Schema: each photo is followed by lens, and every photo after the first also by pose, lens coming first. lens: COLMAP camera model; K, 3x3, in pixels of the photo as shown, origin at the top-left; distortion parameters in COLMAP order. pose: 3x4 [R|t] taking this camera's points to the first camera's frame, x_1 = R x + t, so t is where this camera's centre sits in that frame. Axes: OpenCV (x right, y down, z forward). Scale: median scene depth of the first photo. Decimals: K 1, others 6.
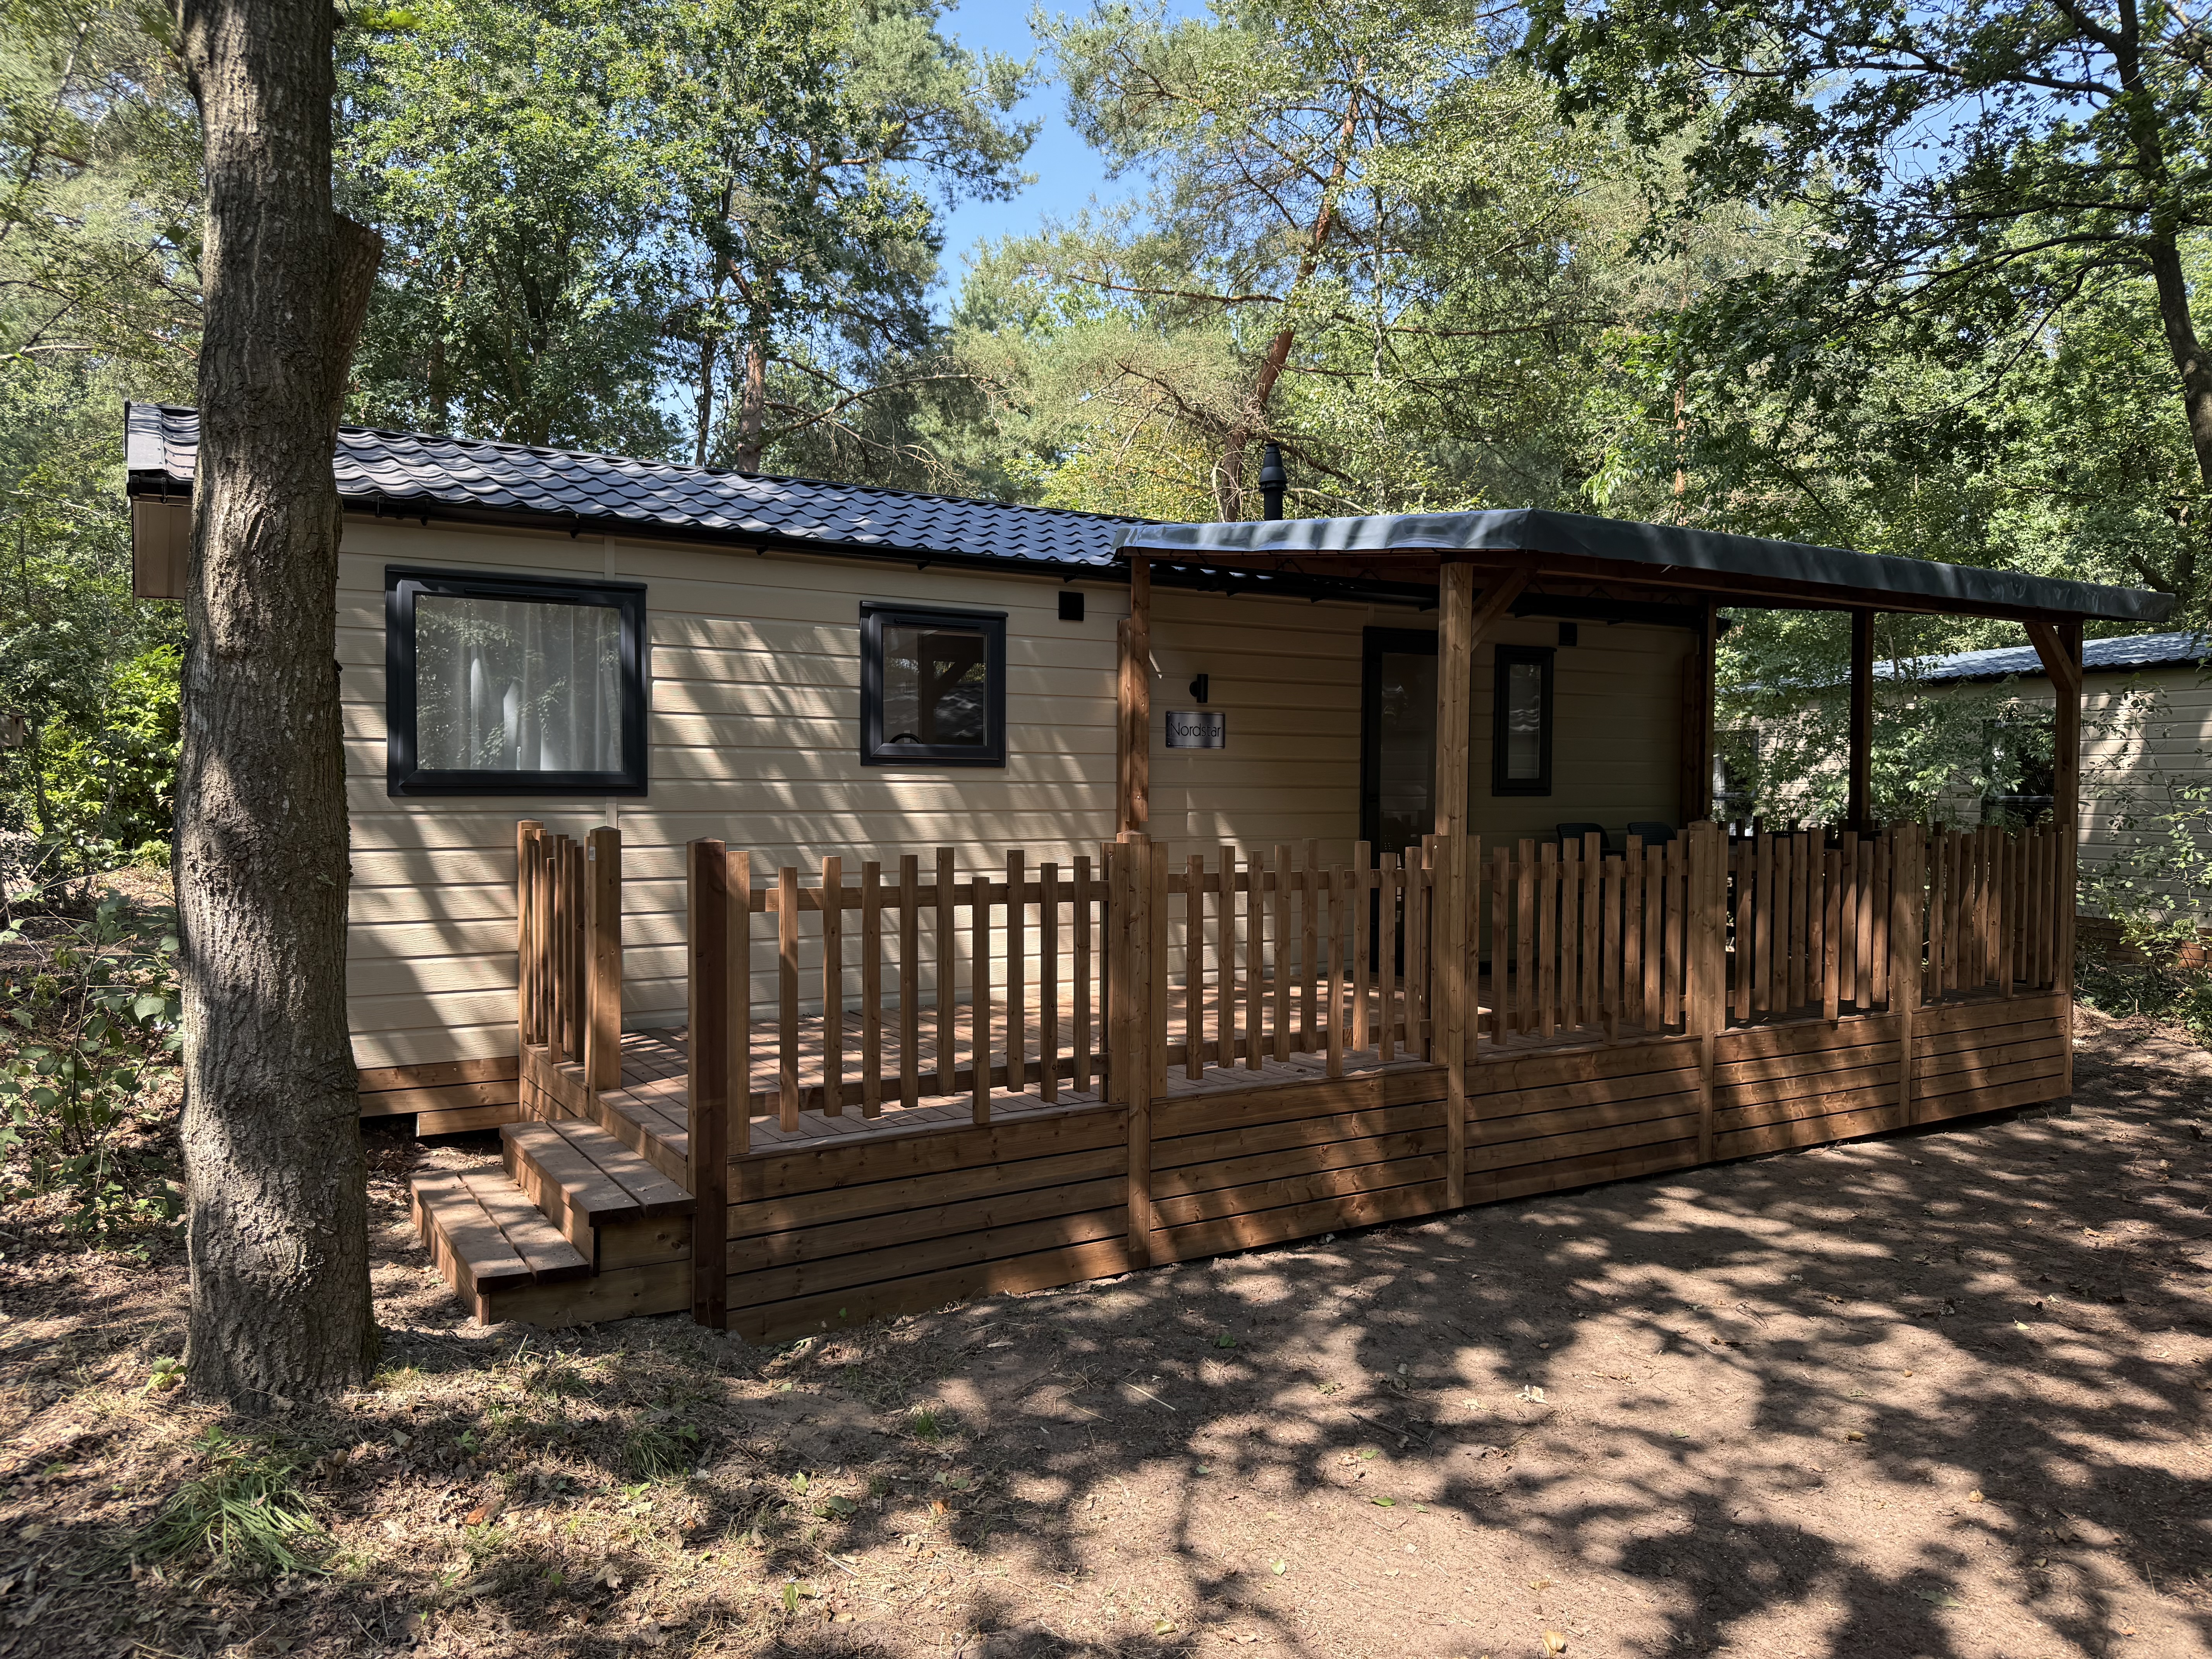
lens RADIAL K [[1547.1, 0, 1106.0], [0, 1547.1, 829.5], [0, 0, 1]] dist [0.032085, -0.030440]
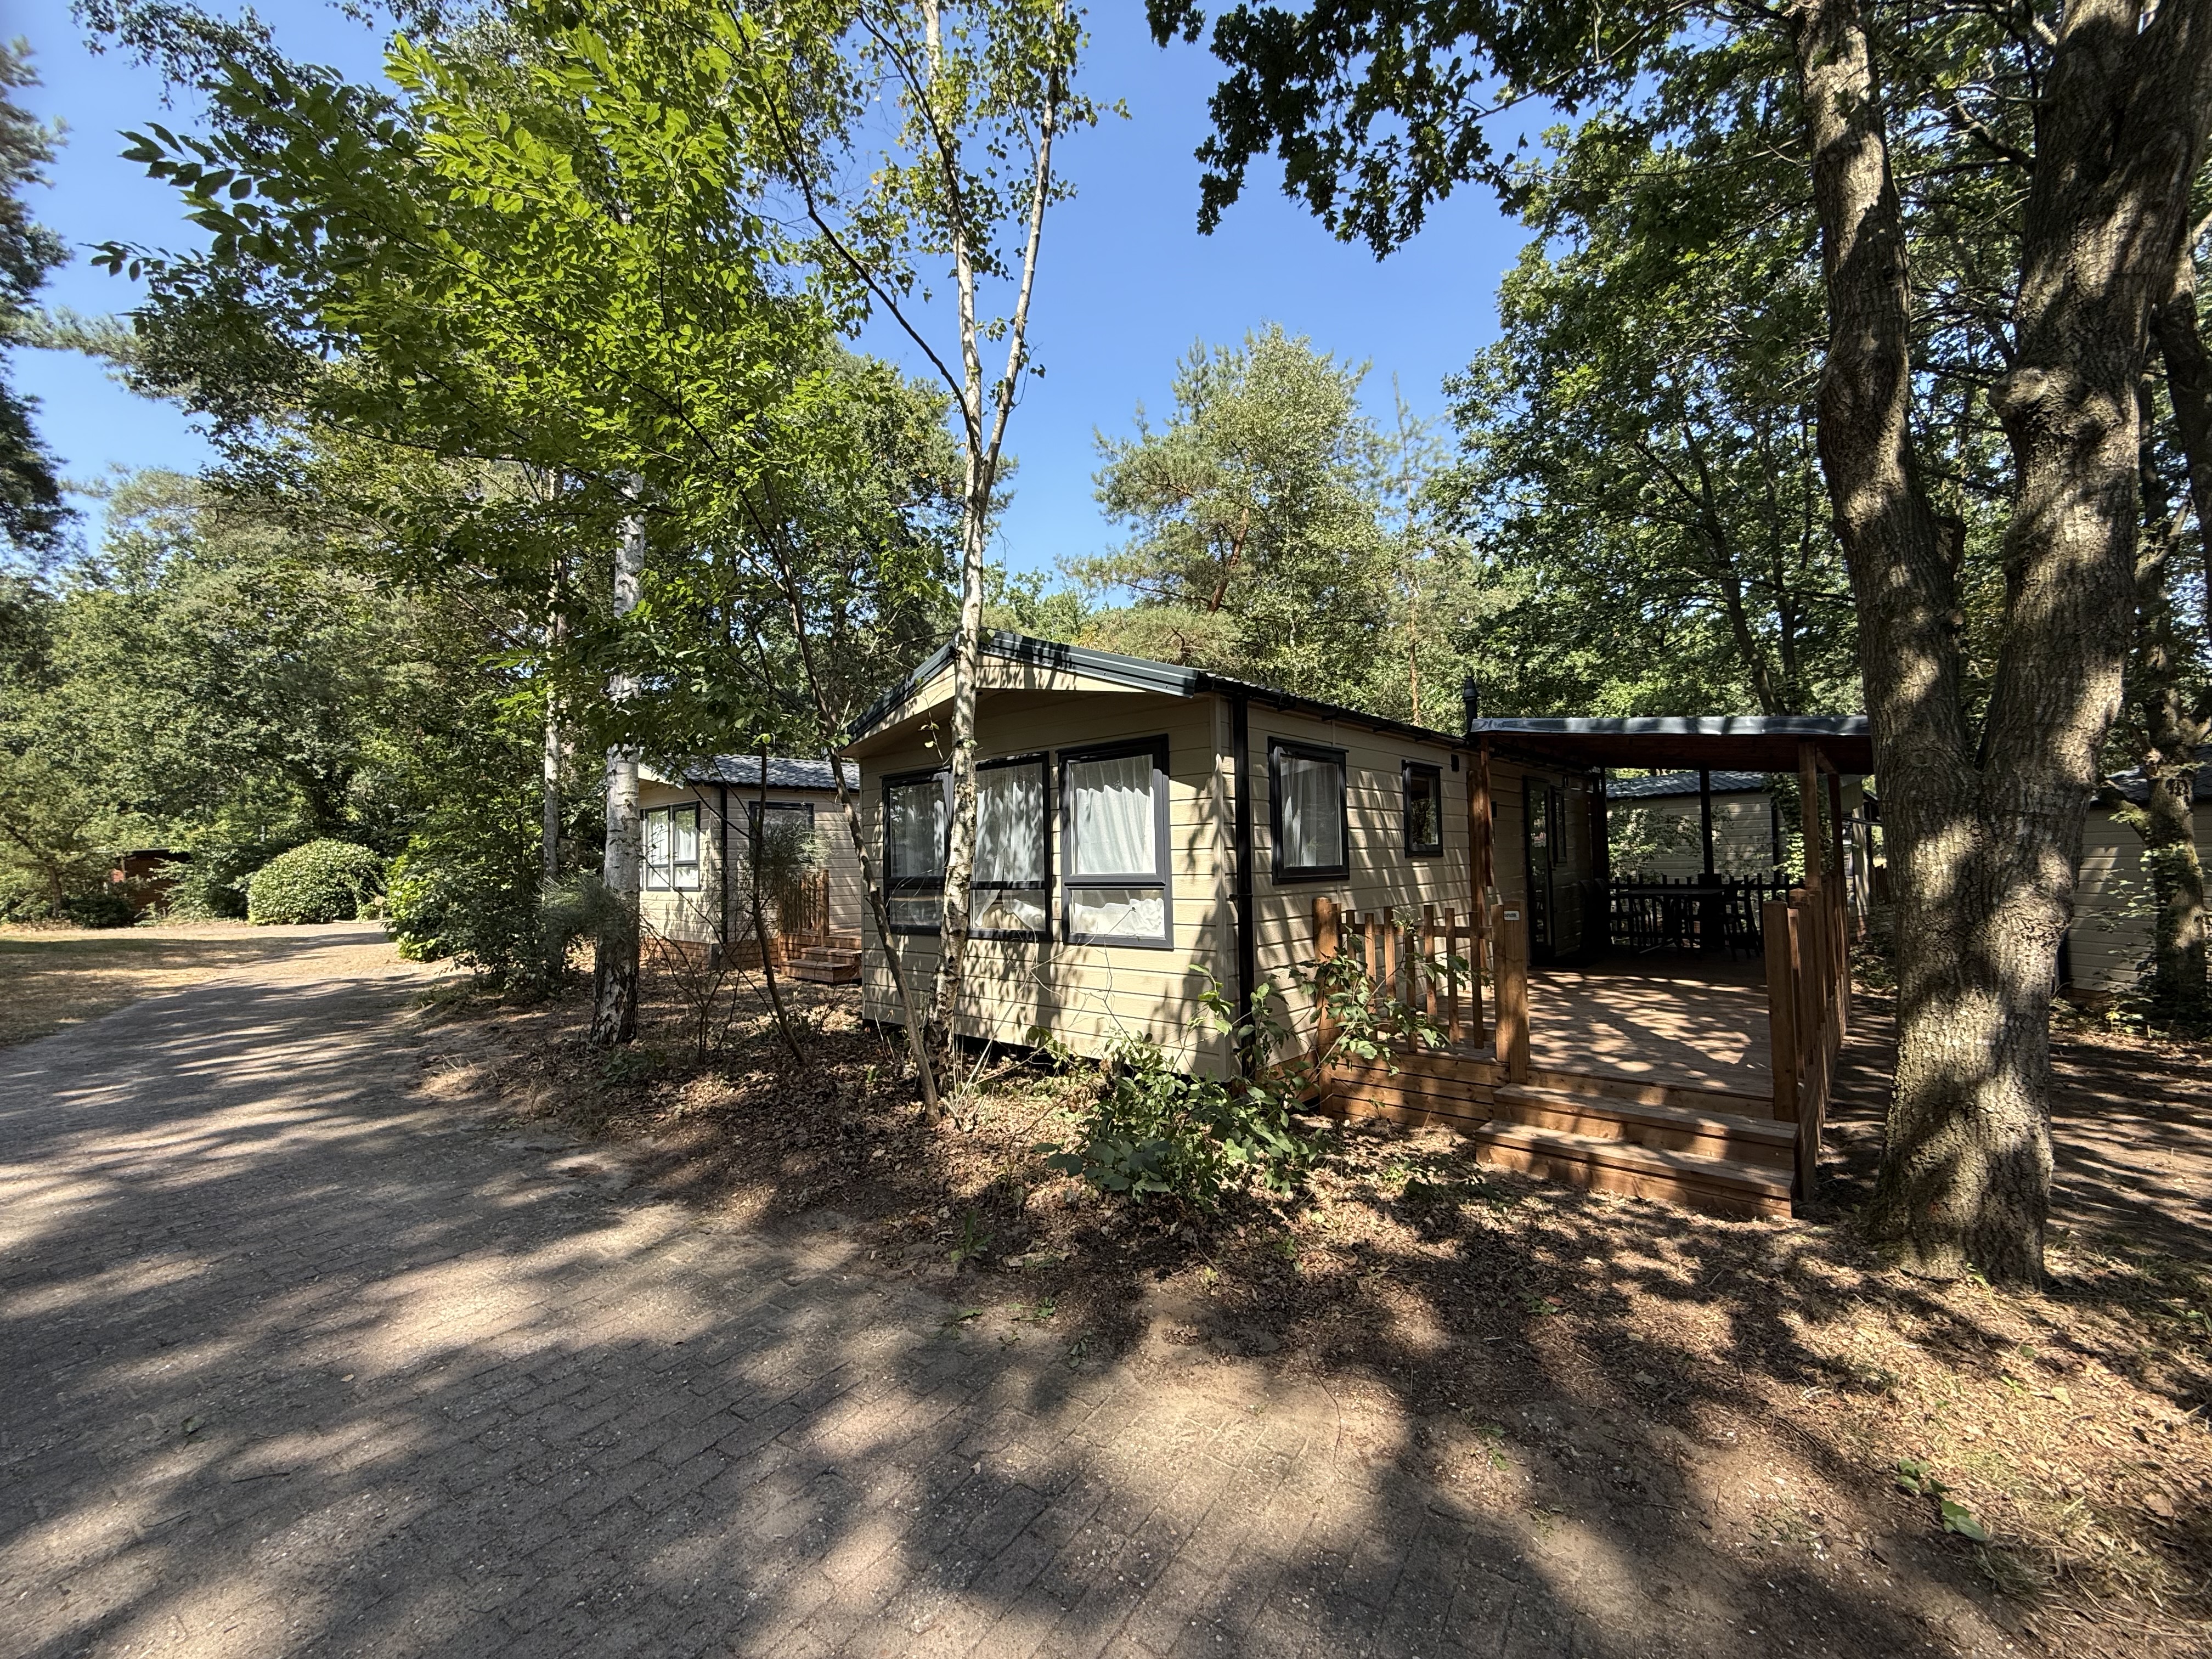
lens RADIAL K [[879.5, 0, 1099.4], [0, 879.5, 822.3], [0, 0, 1]] dist [-0.000578, -0.000393]
pose [[0.960015, -0.013961, 0.279599, -0.868256], [0.035582, 0.996741, -0.072401, -0.026337], [-0.277677, 0.079455, 0.957383, 0.208262]]
